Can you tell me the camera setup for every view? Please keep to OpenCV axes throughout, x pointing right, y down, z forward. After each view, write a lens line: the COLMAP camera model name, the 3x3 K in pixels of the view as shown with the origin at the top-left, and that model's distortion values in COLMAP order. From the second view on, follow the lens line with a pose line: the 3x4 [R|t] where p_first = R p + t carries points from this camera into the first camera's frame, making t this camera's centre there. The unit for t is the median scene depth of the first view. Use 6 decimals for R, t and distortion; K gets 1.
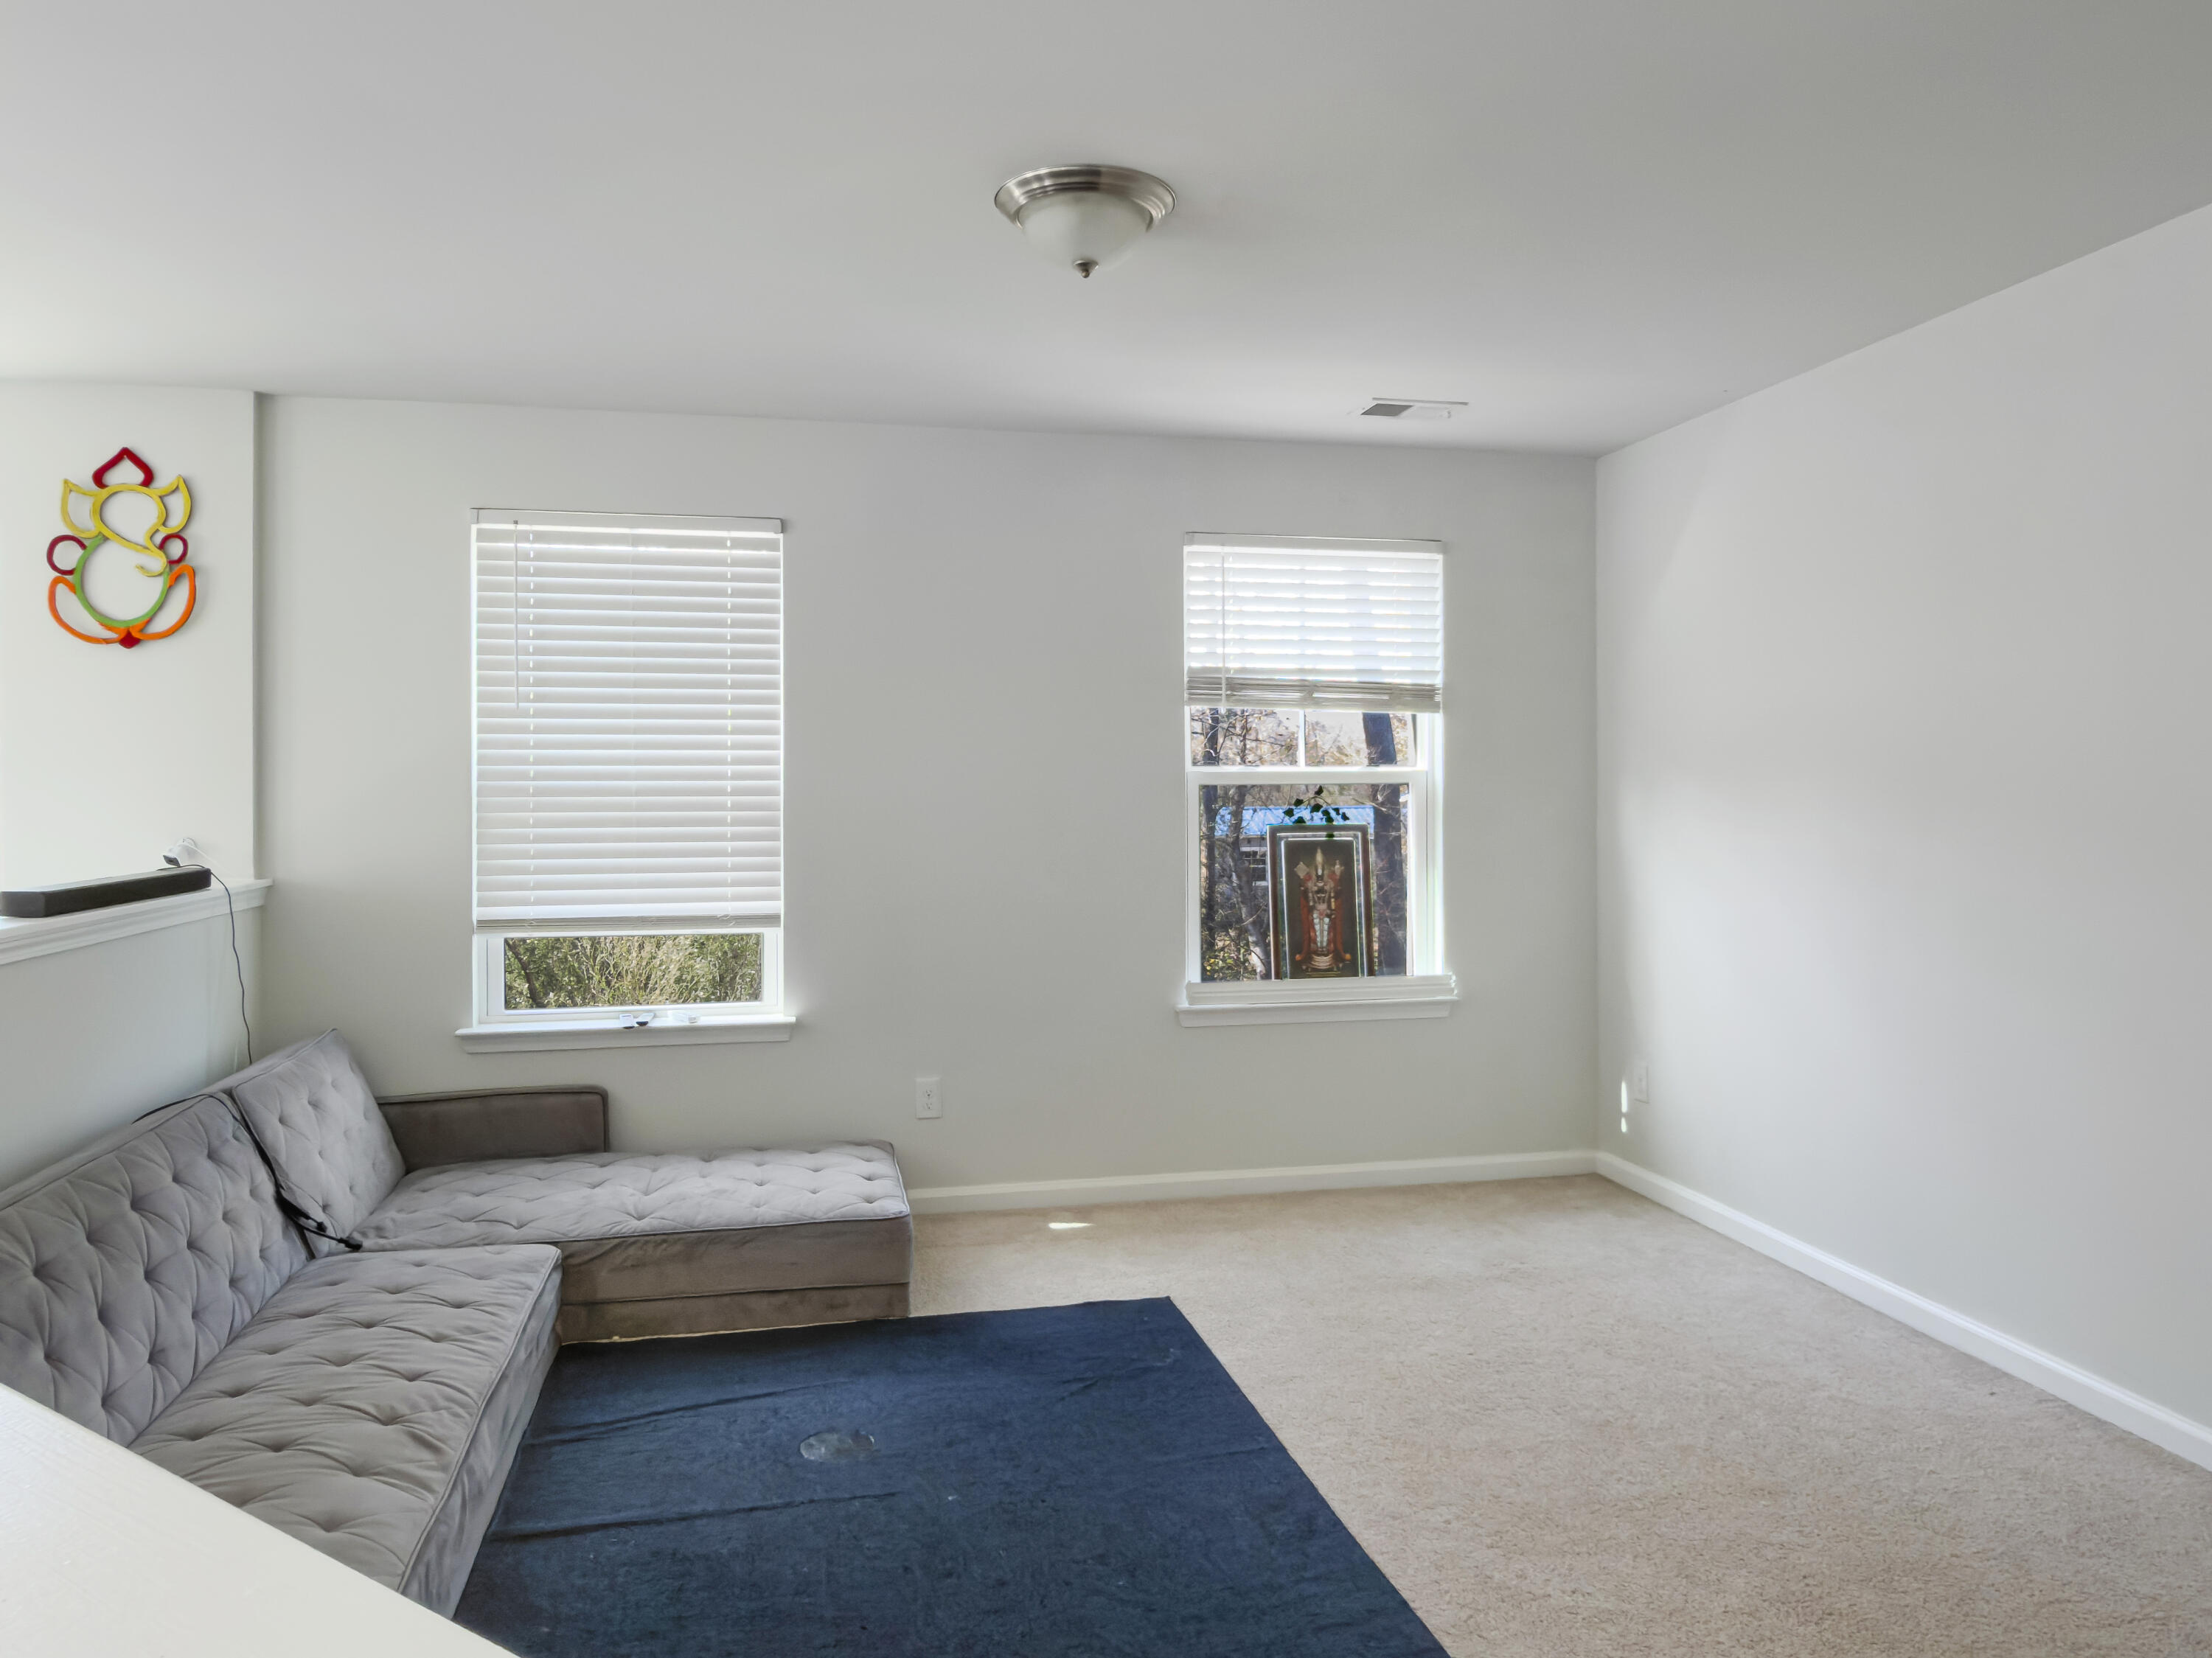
lens RADIAL K [[1467.8, 0, 1104.3], [0, 1467.8, 764.8], [0, 0, 1]] dist [0.002614, -0.001523]
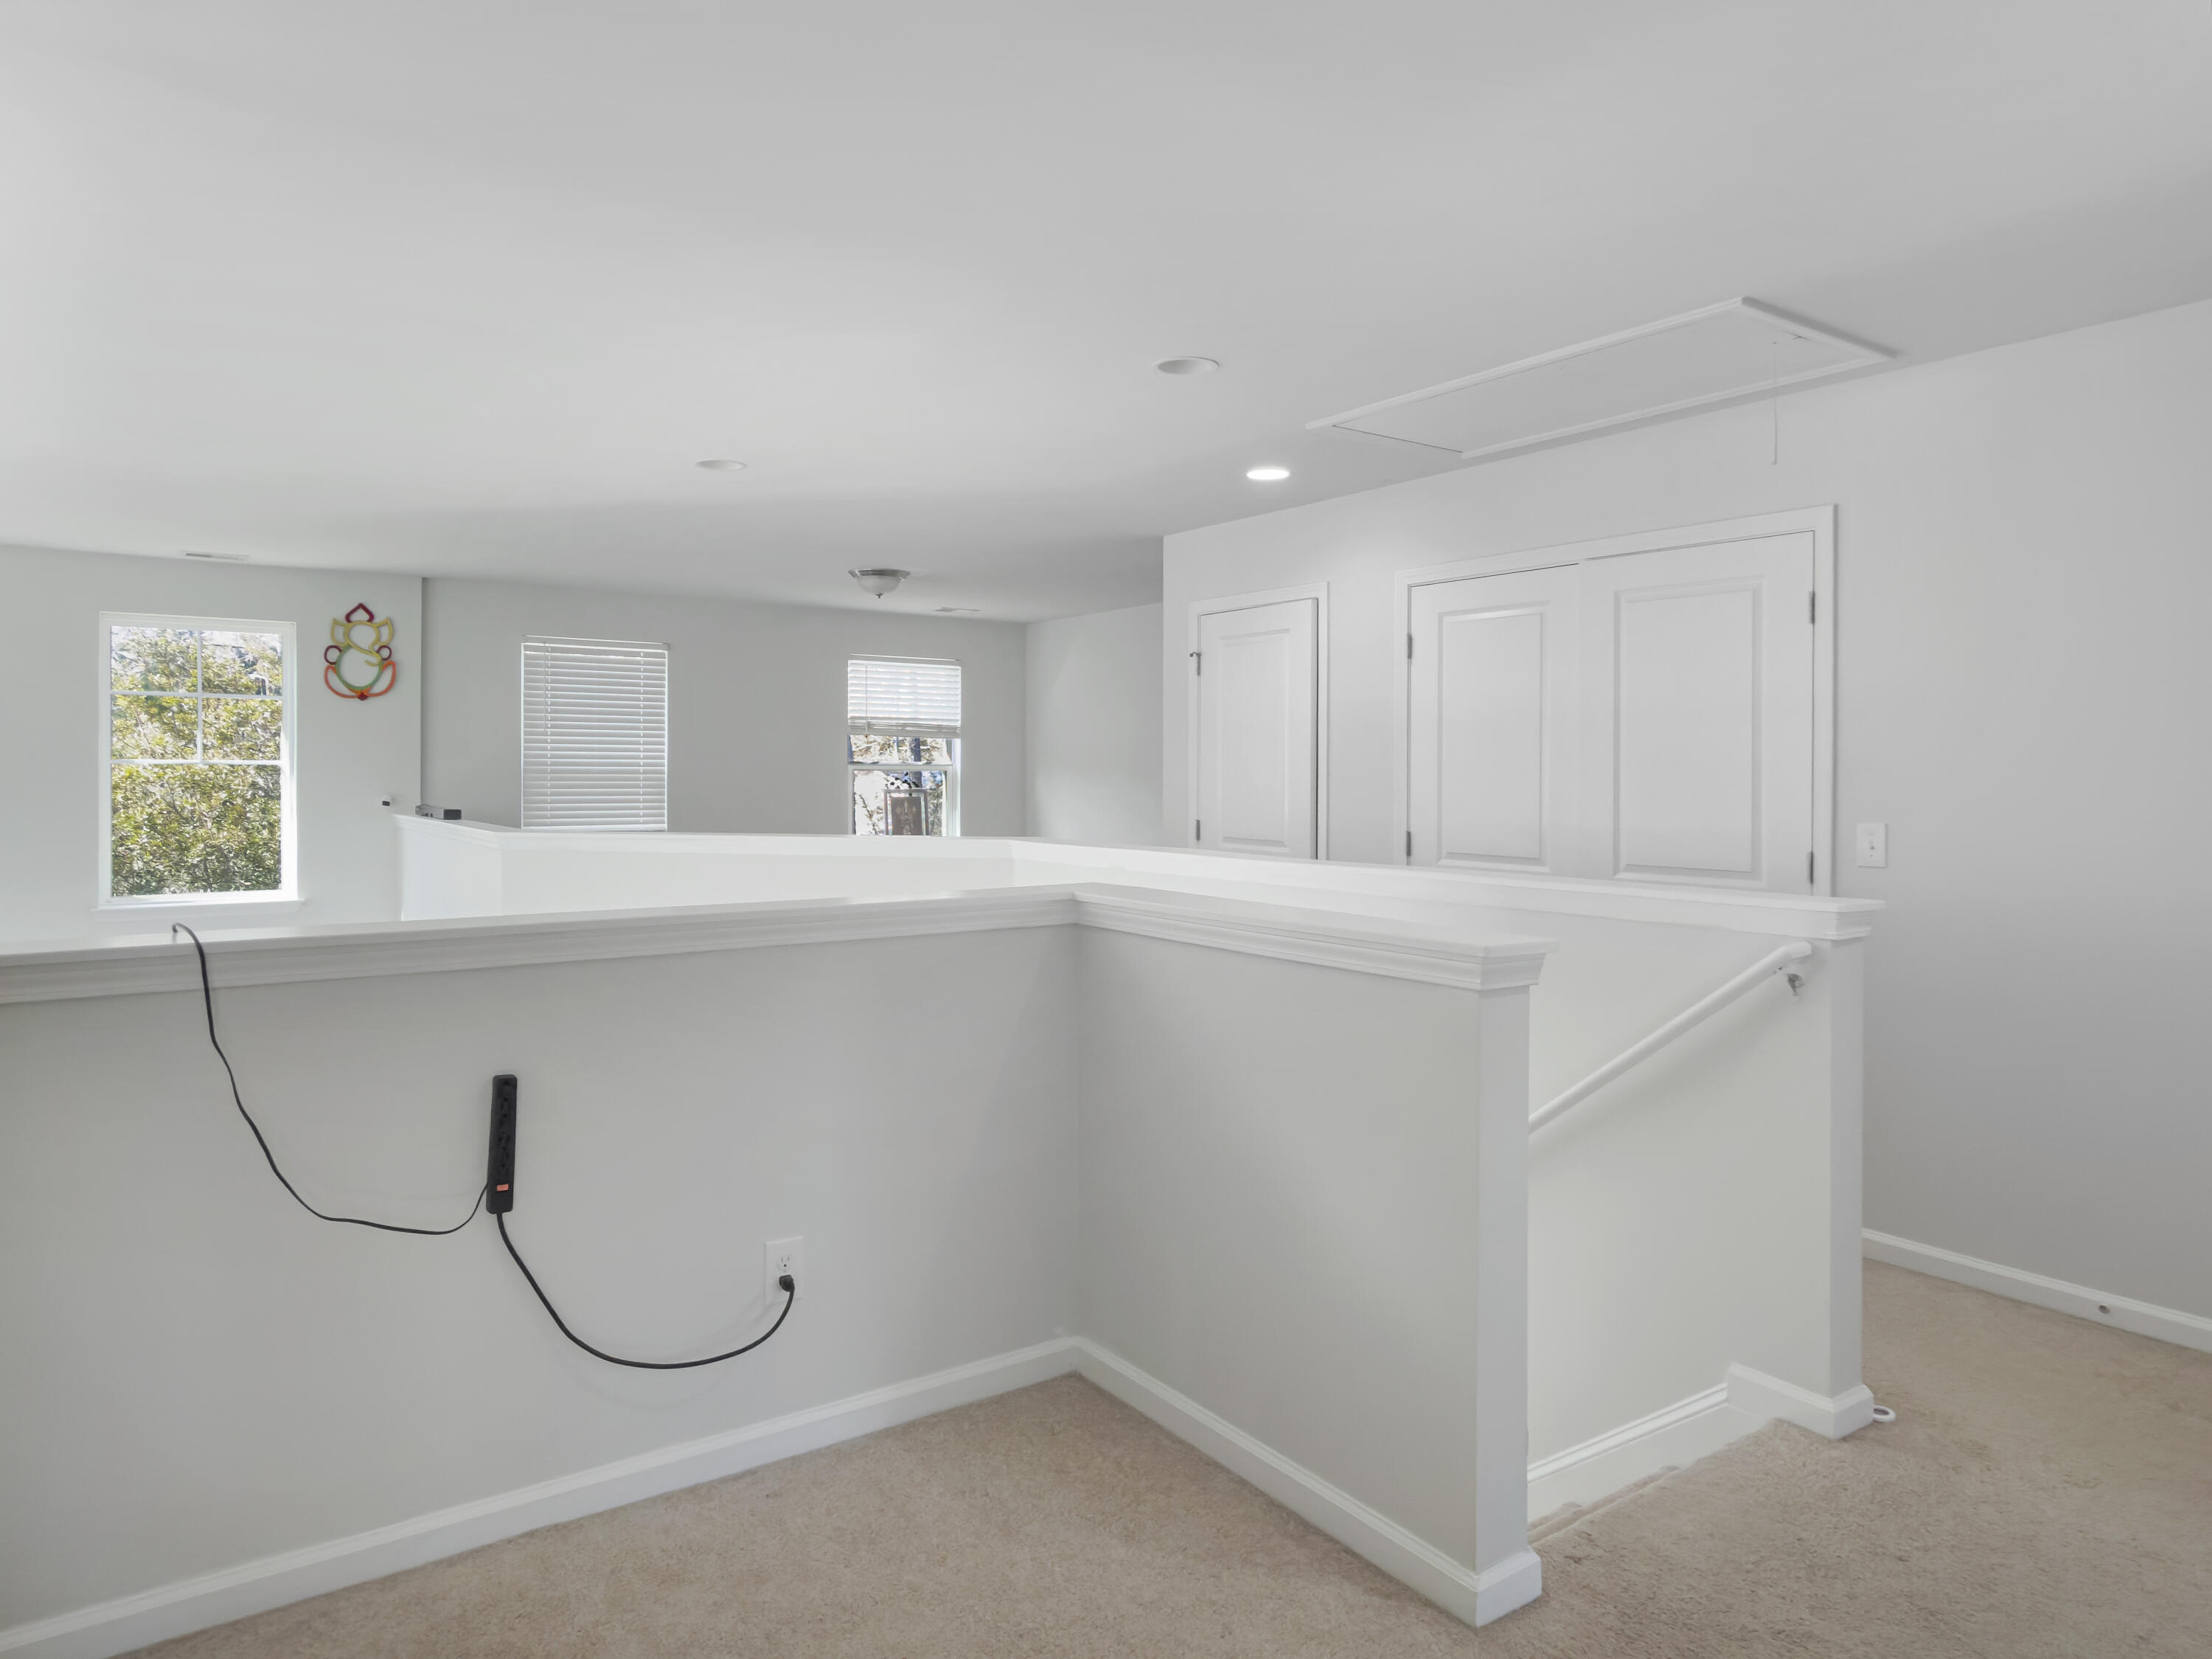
lens RADIAL K [[1379.3, 0, 1105.8], [0, 1379.3, 784.6], [0, 0, 1]] dist [-0.002786, -0.000813]
pose [[0.919758, 0.002680, 0.392476, -0.457054], [-0.009138, 0.999852, 0.014587, 0.001298], [-0.392378, -0.017003, 0.919647, -1.184077]]
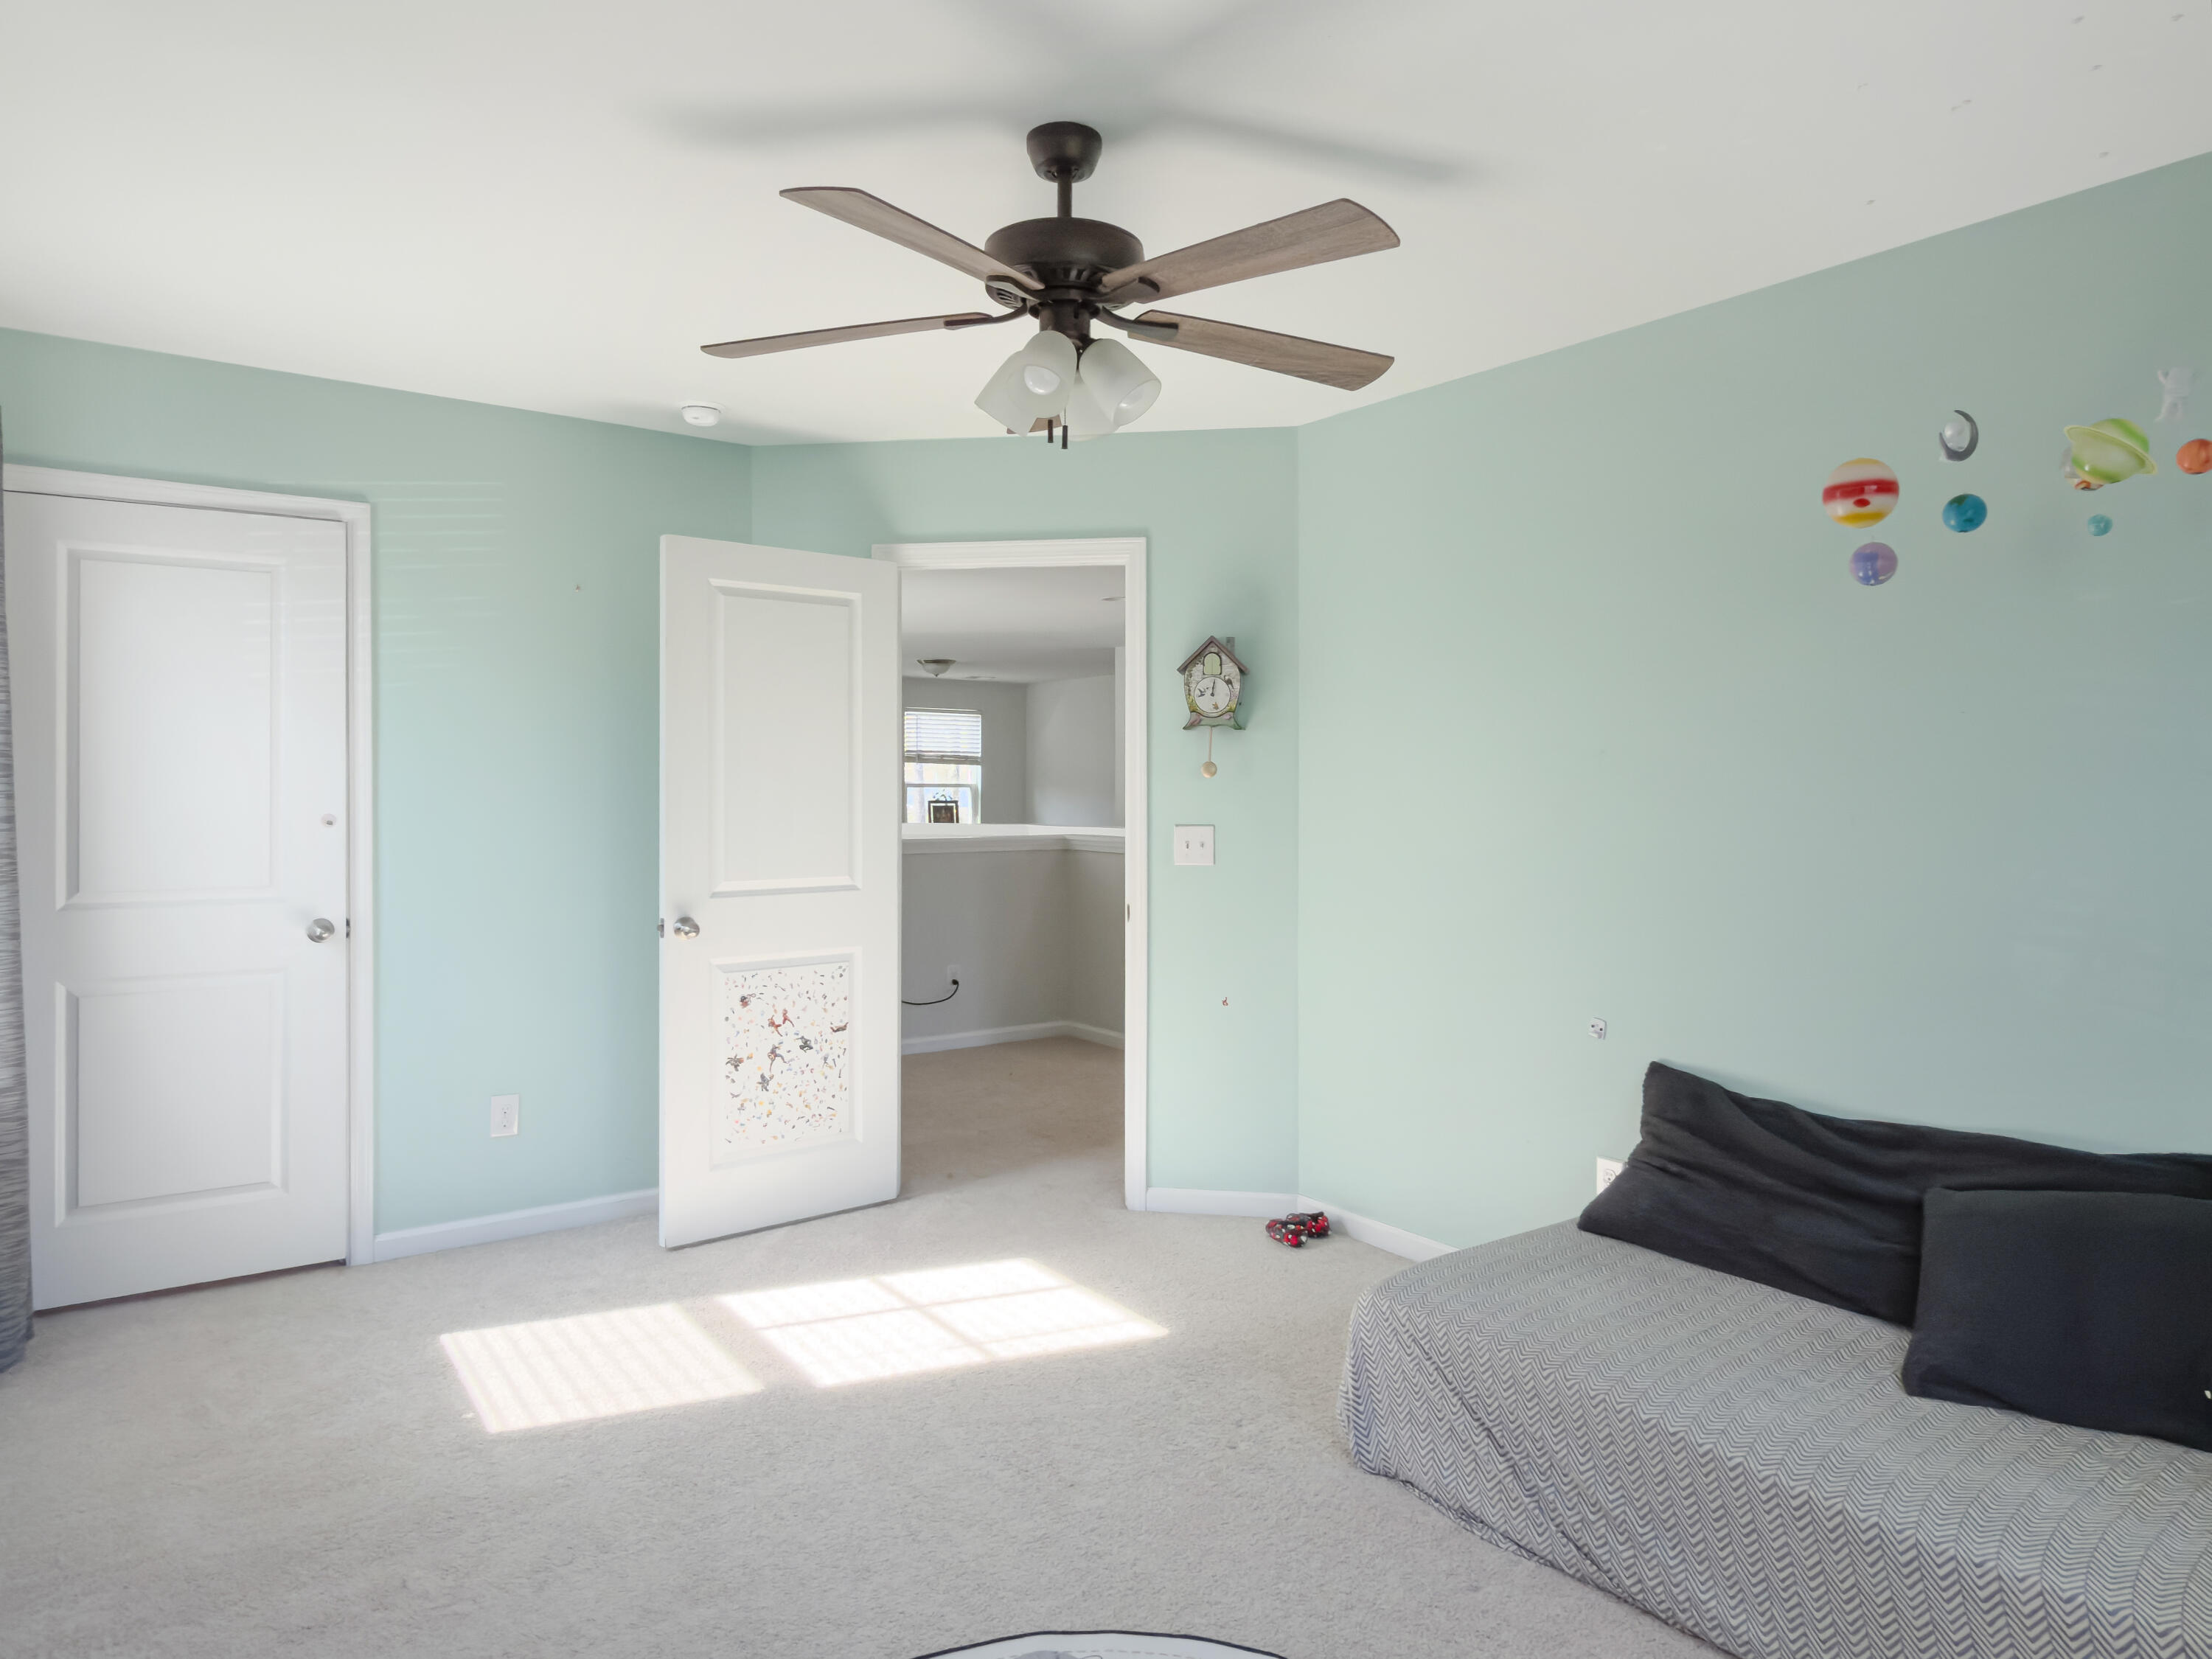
lens RADIAL K [[1379.3, 0, 1105.8], [0, 1379.3, 784.6], [0, 0, 1]] dist [-0.002786, -0.000813]
pose [[0.914487, 0.005573, 0.404578, -0.861687], [-0.006280, 0.999980, 0.000422, 0.002853], [-0.404567, -0.002926, 0.914503, -2.165541]]
